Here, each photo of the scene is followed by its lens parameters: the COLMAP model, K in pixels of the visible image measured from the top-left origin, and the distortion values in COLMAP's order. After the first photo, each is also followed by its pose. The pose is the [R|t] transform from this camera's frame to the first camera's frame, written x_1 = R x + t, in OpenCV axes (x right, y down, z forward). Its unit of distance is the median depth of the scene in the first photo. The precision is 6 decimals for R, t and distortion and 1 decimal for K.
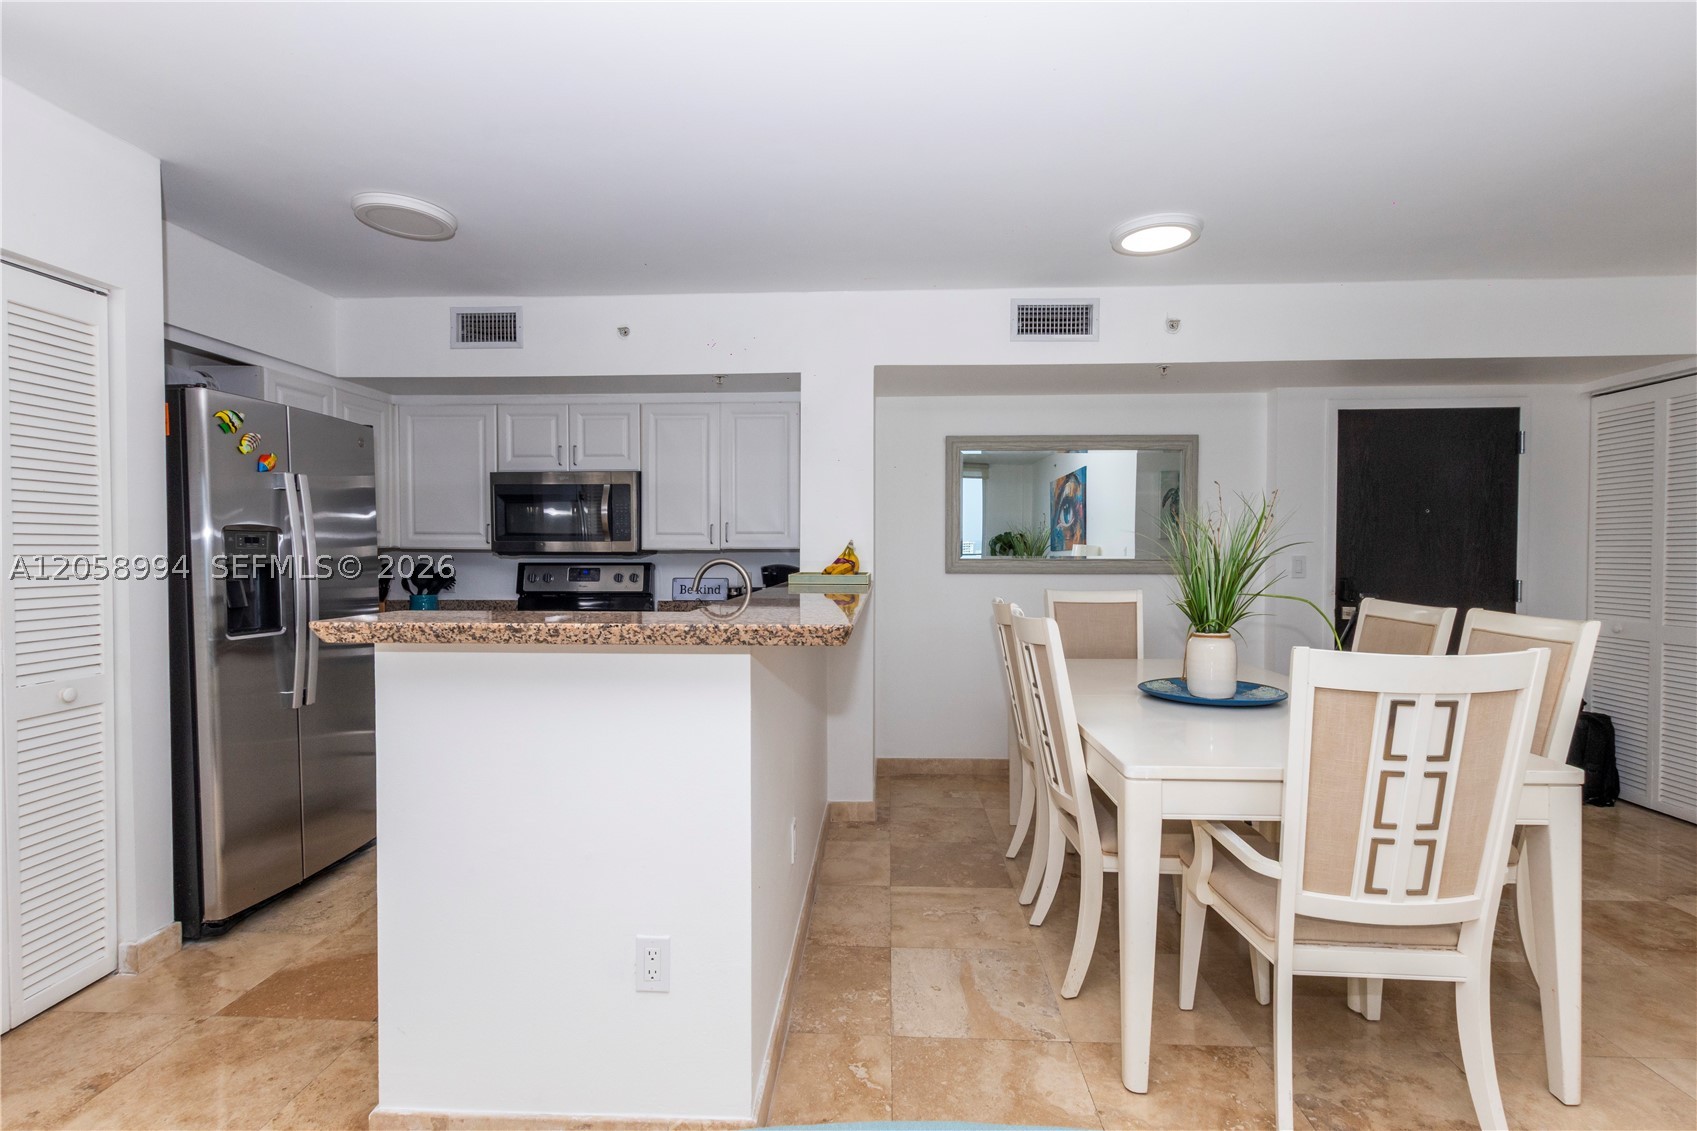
lens RADIAL K [[782.2, 0, 840.1], [0, 782.2, 558.7], [0, 0, 1]] dist [0.003448, -0.001313]
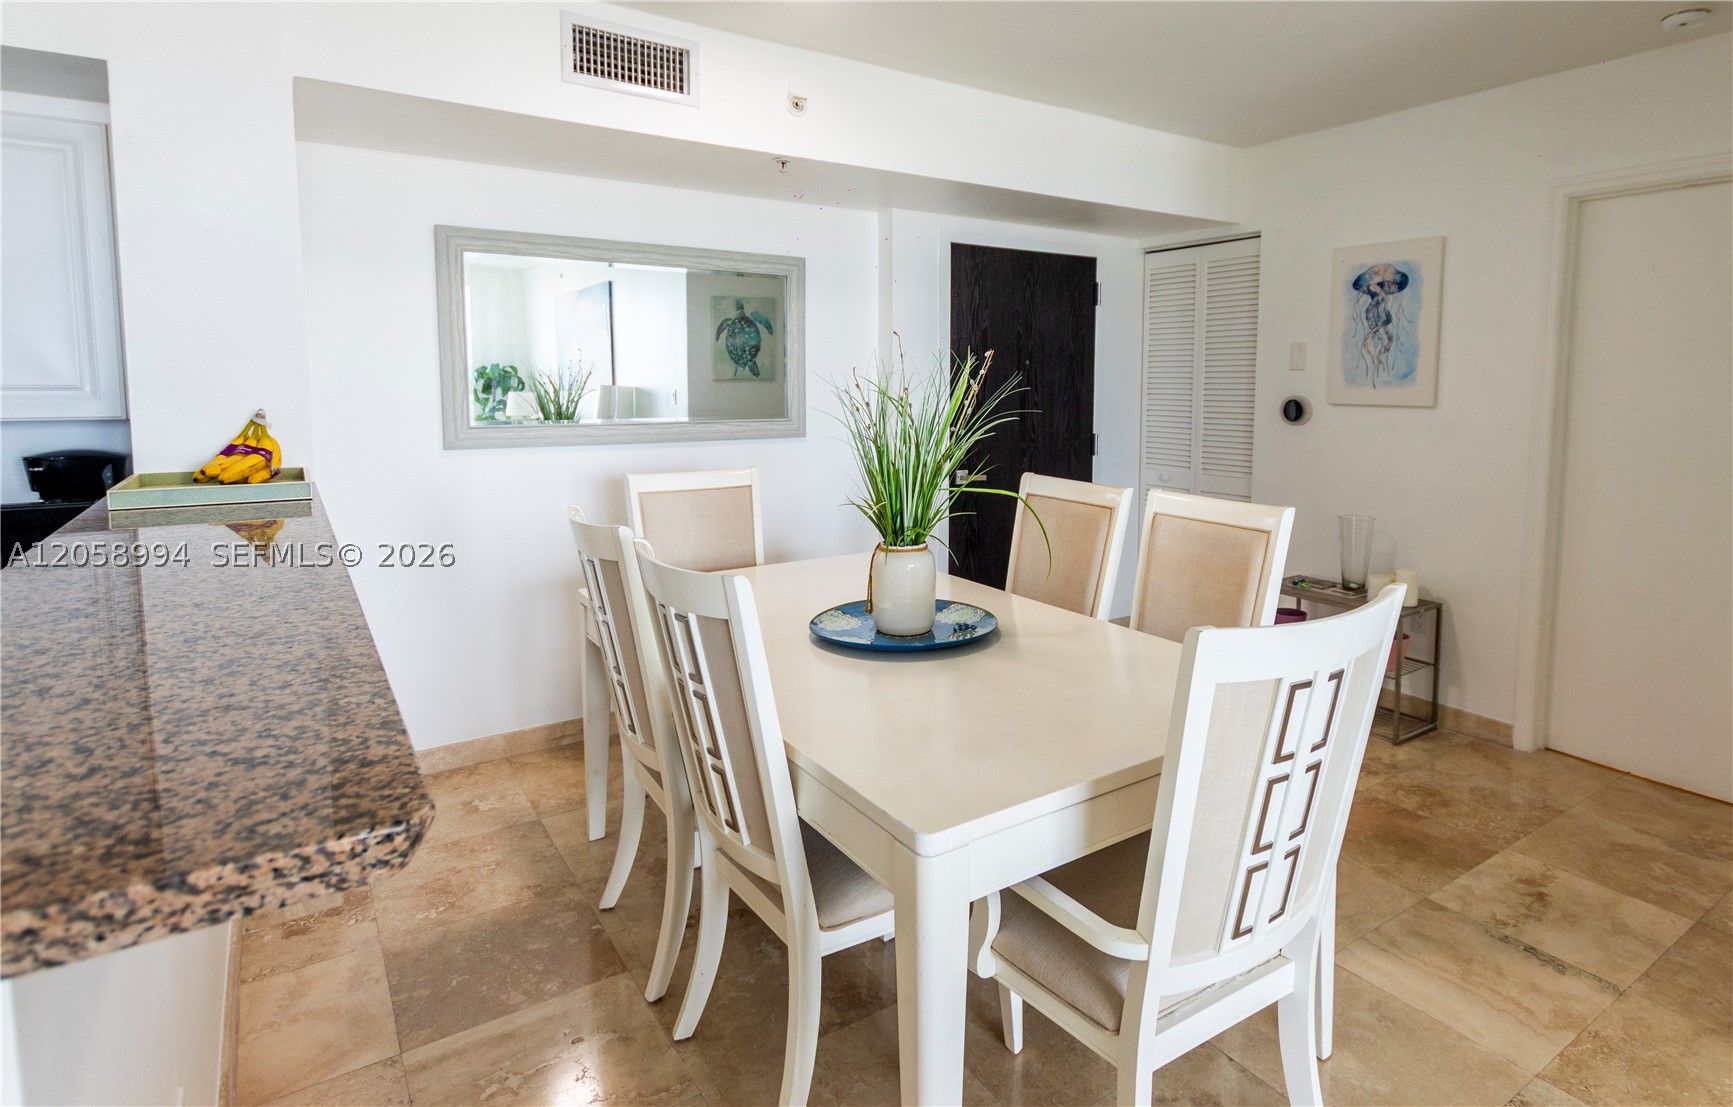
lens RADIAL K [[941.8, 0, 958.6], [0, 941.8, 459.8], [0, 0, 1]] dist [0.006002, -0.002348]
pose [[0.777905, -0.050173, 0.626376, -0.019526], [0.004254, 0.997205, 0.074593, -0.033066], [-0.628368, -0.055362, 0.775944, 0.204362]]
